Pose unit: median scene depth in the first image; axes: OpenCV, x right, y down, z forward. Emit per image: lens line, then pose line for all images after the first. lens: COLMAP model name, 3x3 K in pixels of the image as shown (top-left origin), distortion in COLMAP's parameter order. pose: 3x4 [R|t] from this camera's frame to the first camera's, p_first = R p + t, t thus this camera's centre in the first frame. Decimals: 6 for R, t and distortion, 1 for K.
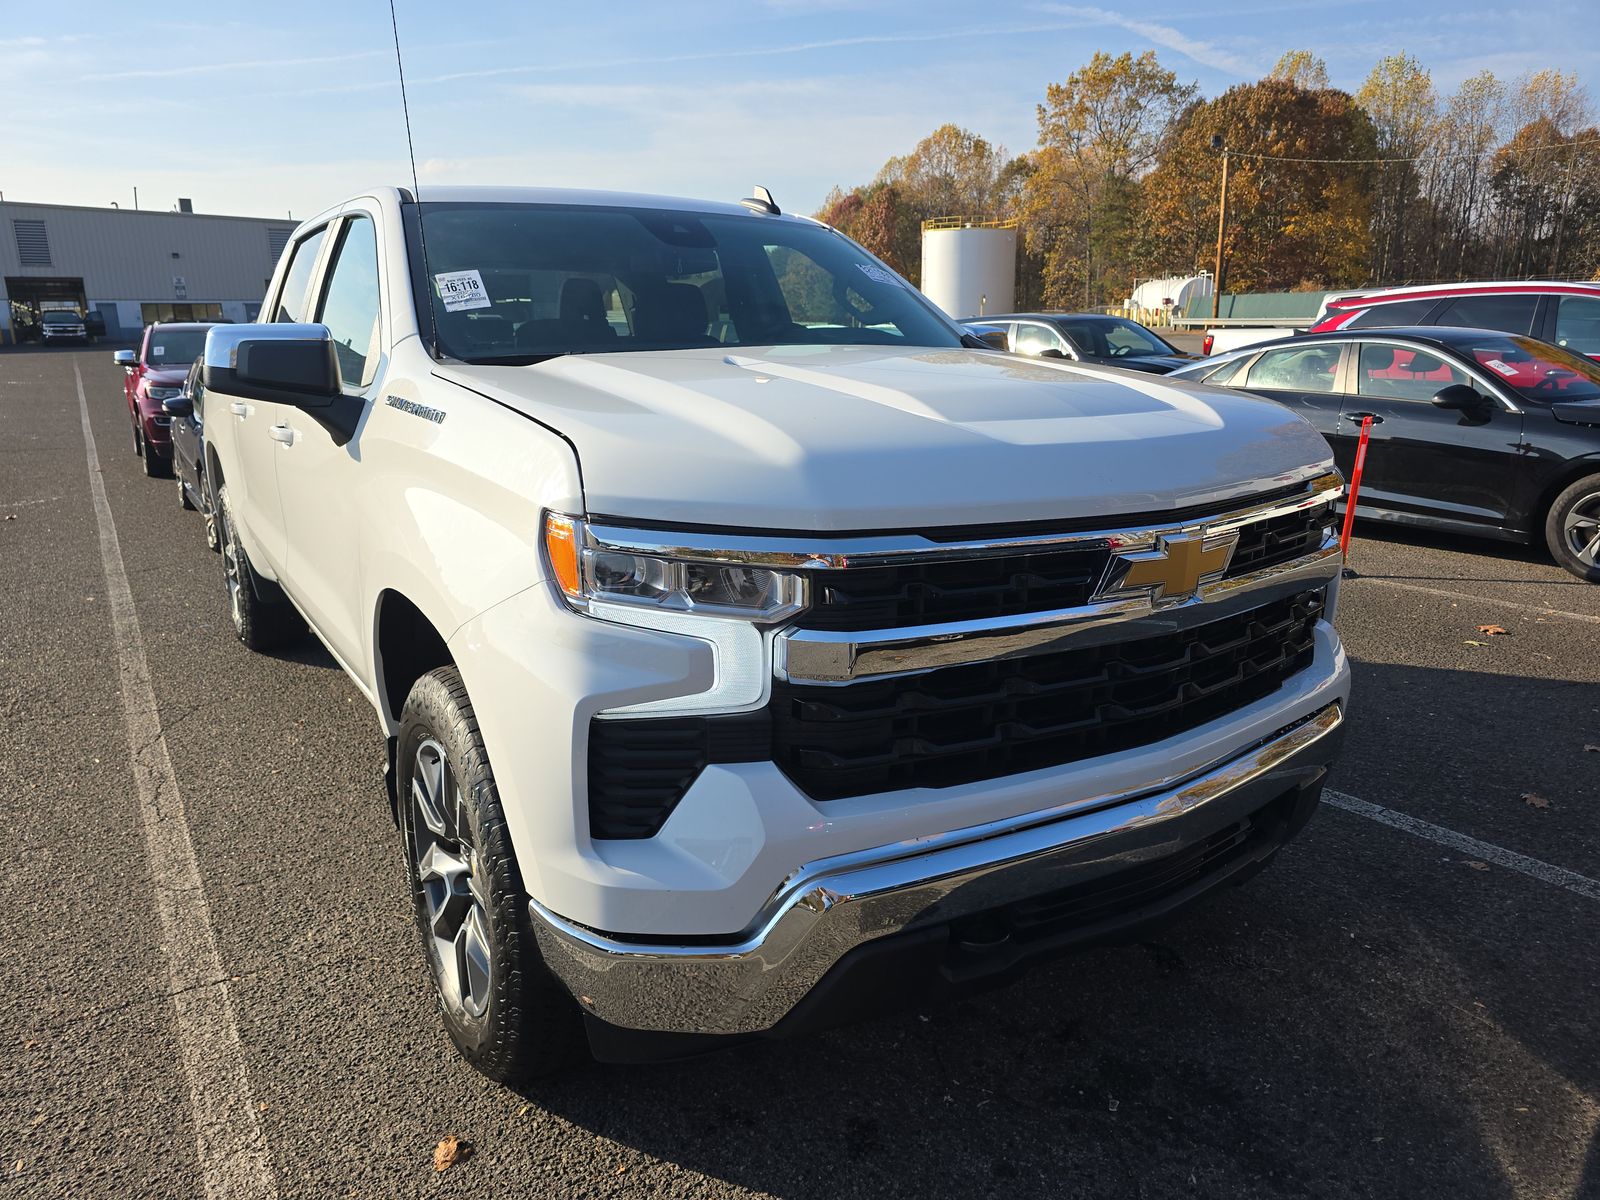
lens RADIAL K [[1068.9, 0, 792.6], [0, 1068.9, 606.8], [0, 0, 1]] dist [0.037033, -0.036623]
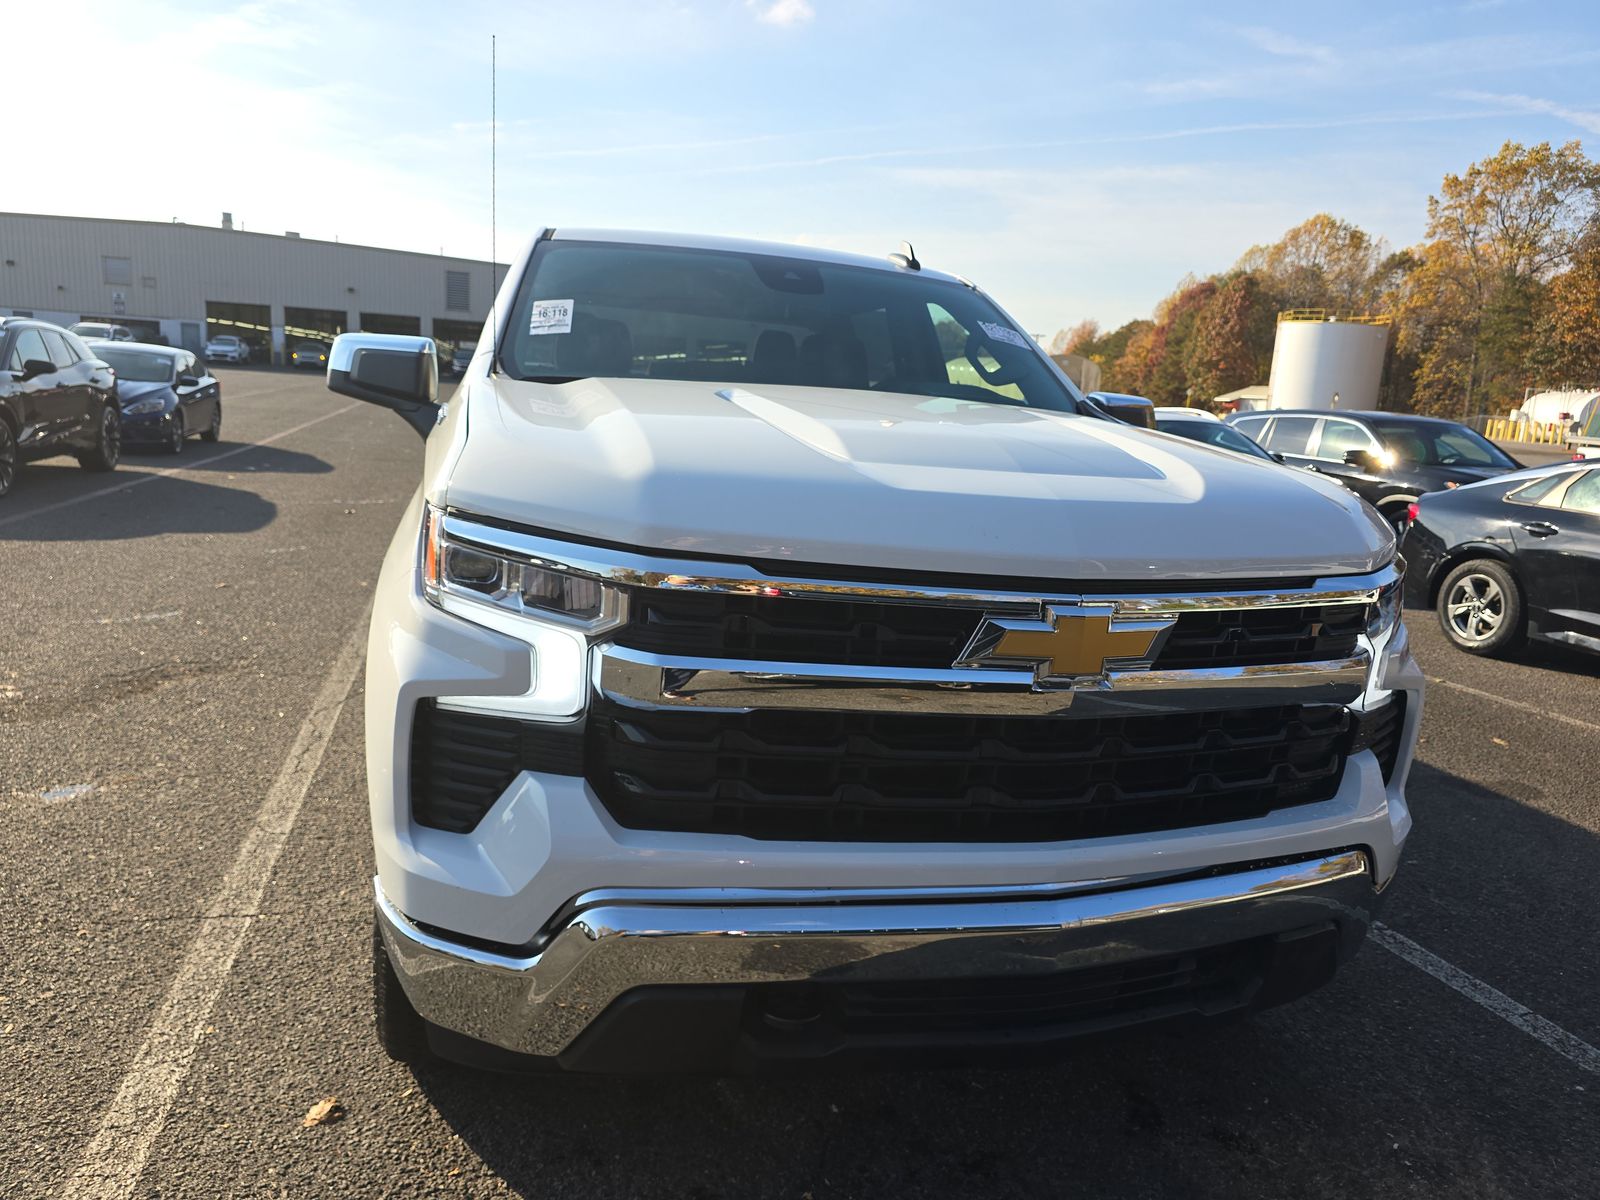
lens RADIAL K [[1068.9, 0, 792.6], [0, 1068.9, 606.8], [0, 0, 1]] dist [0.037033, -0.036623]
pose [[0.954160, 0.128666, -0.270230, 0.283671], [-0.145666, 0.988367, -0.043738, 0.003259], [0.261459, 0.081097, 0.961802, 0.066450]]
